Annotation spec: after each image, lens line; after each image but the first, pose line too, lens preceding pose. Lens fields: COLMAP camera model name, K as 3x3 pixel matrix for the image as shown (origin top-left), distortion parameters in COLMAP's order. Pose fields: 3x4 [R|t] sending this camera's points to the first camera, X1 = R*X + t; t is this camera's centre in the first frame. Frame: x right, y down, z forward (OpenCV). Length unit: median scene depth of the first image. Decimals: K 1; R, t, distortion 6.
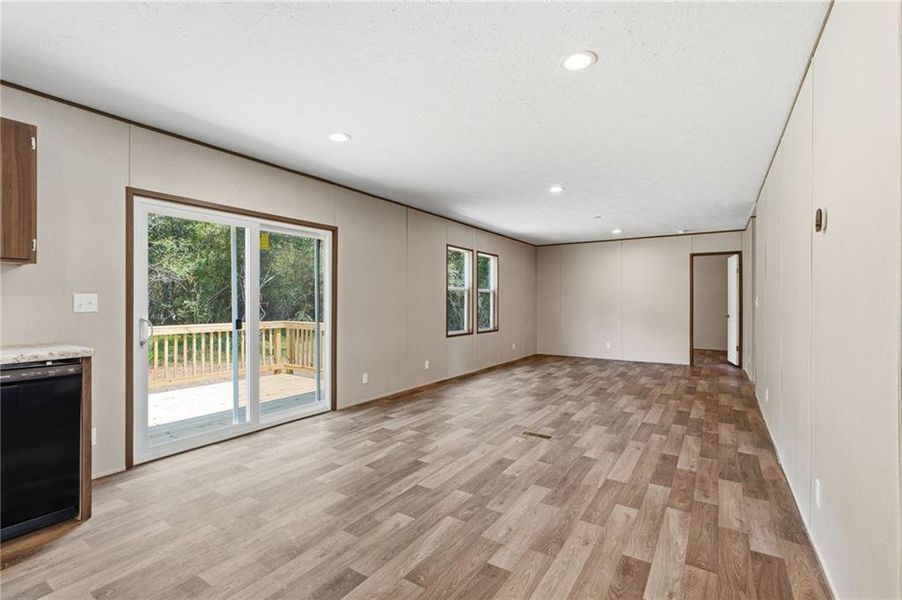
lens RADIAL K [[408.9, 0, 452.8], [0, 408.9, 304.9], [0, 0, 1]] dist [0.000223, 0.000002]
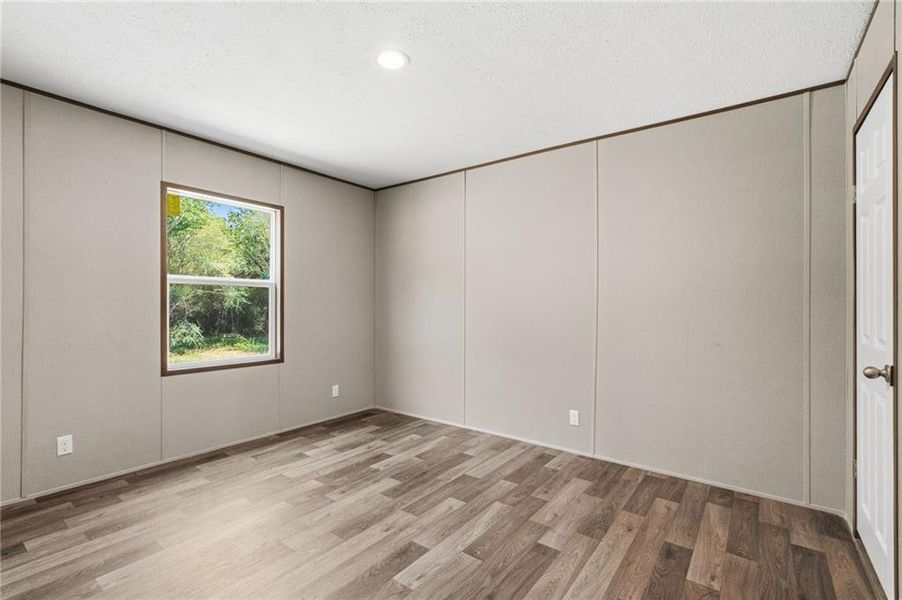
lens RADIAL K [[410.5, 0, 450.2], [0, 410.5, 302.5], [0, 0, 1]] dist [-0.000684, -0.000202]
pose [[0.997718, 0.003140, -0.067444, 0.179015], [-0.003856, 0.999937, -0.010495, -0.002044], [0.067407, 0.010731, 0.997668, 0.275061]]
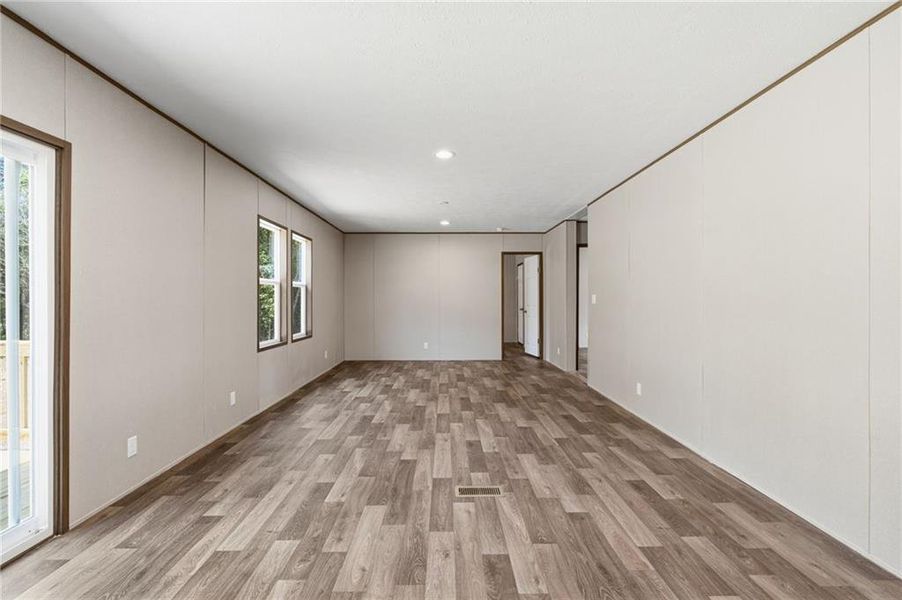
lens RADIAL K [[411.9, 0, 451.0], [0, 411.9, 300.0], [0, 0, 1]] dist [0.000049, 0.000526]
pose [[0.831347, -0.004450, 0.555736, -0.206514], [0.006892, 0.999974, -0.002303, -0.005054], [-0.555711, 0.005745, 0.831356, 0.408838]]
